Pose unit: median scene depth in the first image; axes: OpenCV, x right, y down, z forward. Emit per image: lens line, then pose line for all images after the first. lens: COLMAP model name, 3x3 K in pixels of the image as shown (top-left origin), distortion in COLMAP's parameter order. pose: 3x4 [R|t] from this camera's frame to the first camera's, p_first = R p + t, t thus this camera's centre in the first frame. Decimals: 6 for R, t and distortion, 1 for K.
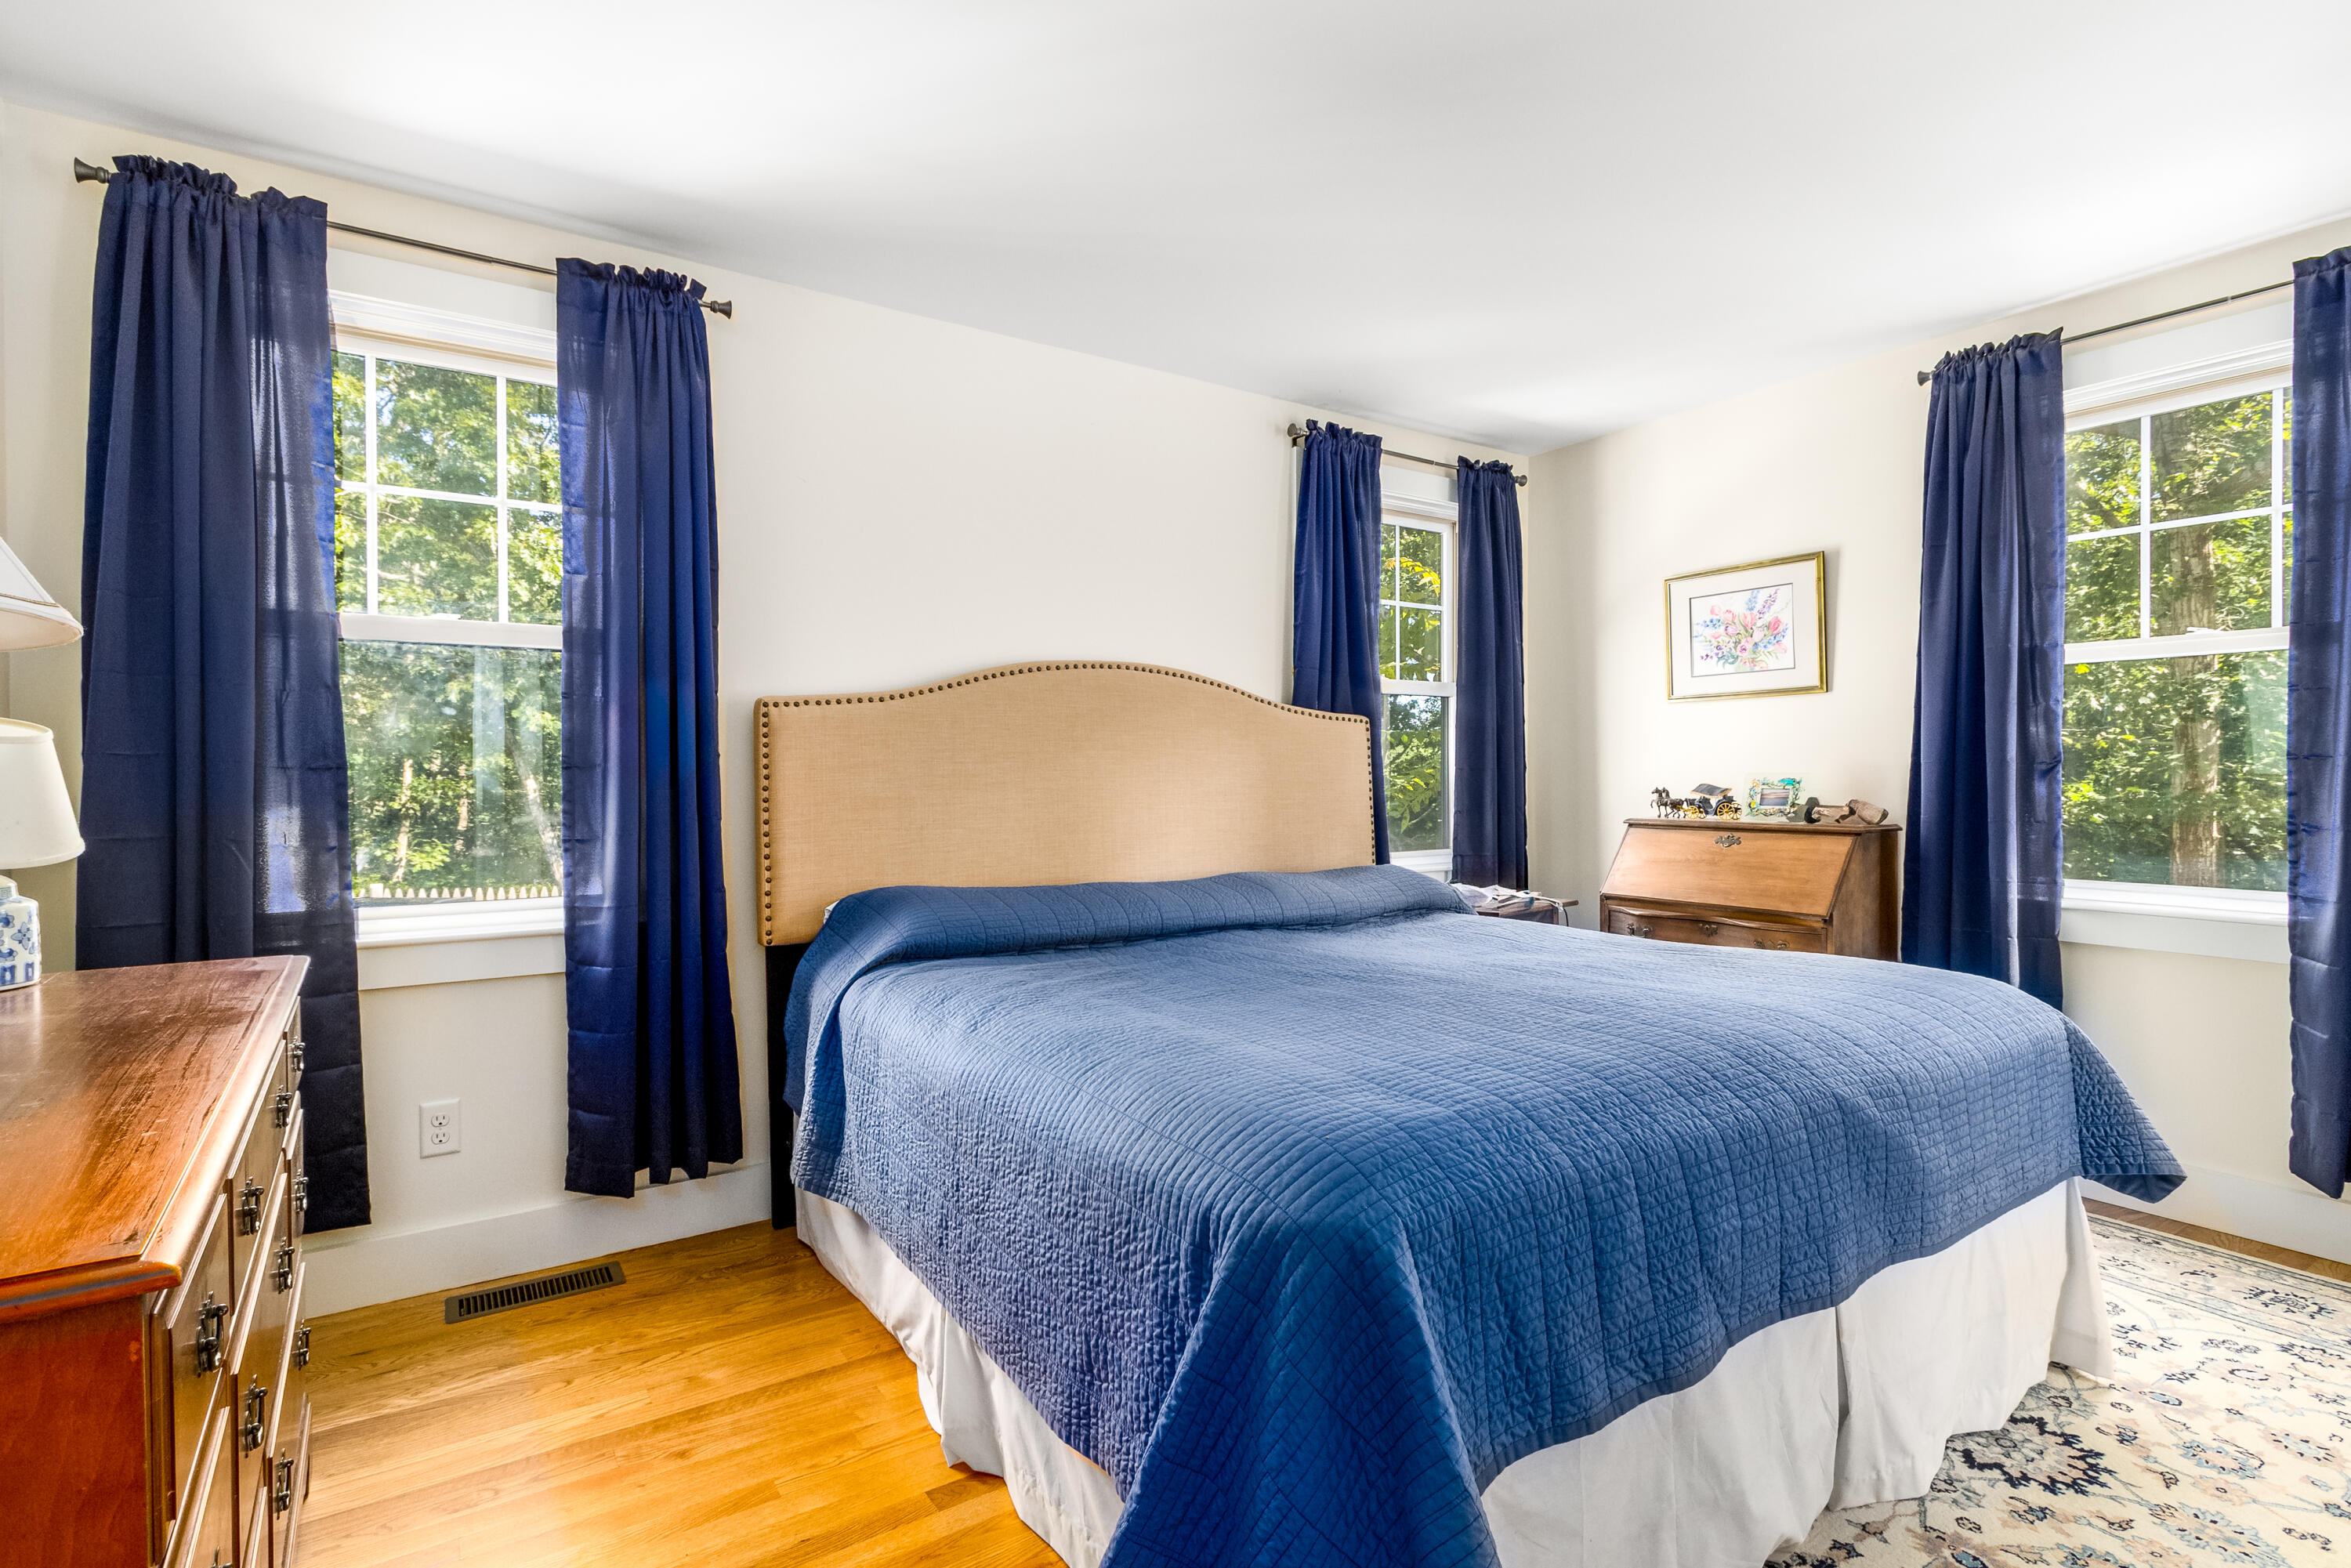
lens RADIAL K [[1110.4, 0, 1171.4], [0, 1110.4, 764.7], [0, 0, 1]] dist [0.002275, 0.000044]
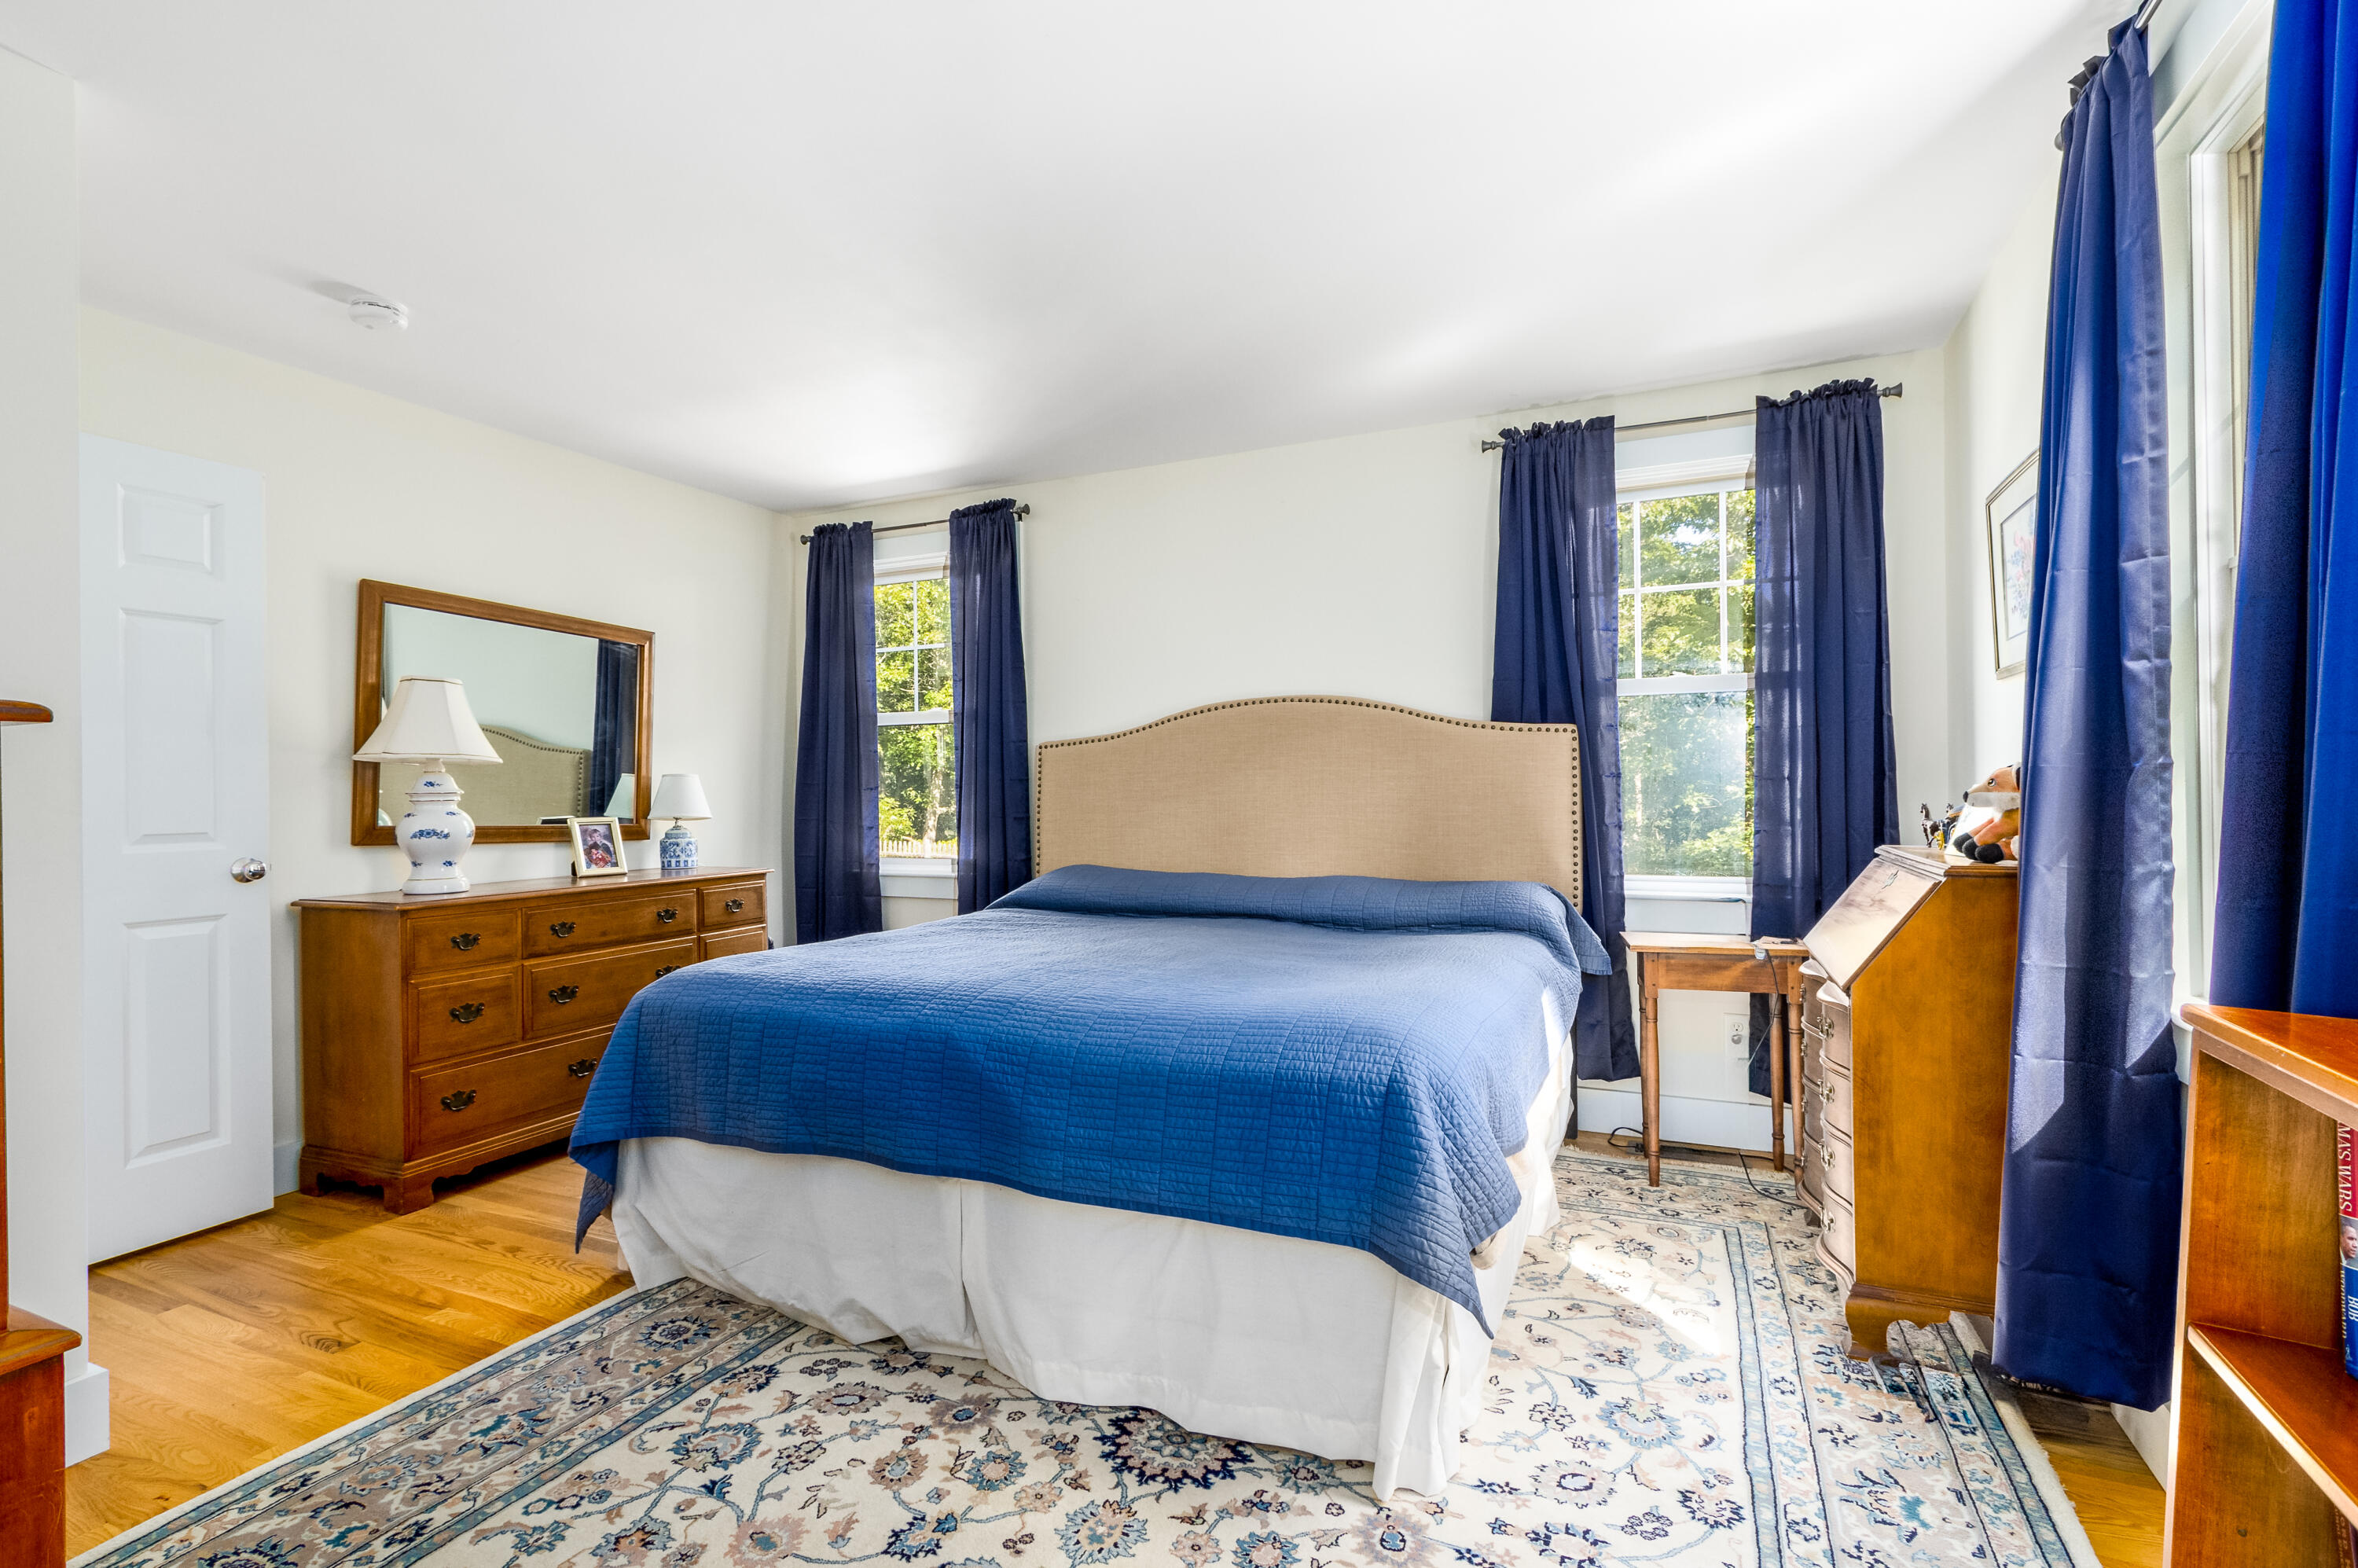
lens RADIAL K [[1113.7, 0, 1174.9], [0, 1113.7, 764.6], [0, 0, 1]] dist [0.002275, 0.000044]
pose [[0.529532, -0.019030, -0.848077, 1.561768], [0.015360, 0.999800, -0.012844, -0.006339], [0.848151, -0.006225, 0.529718, 0.429508]]
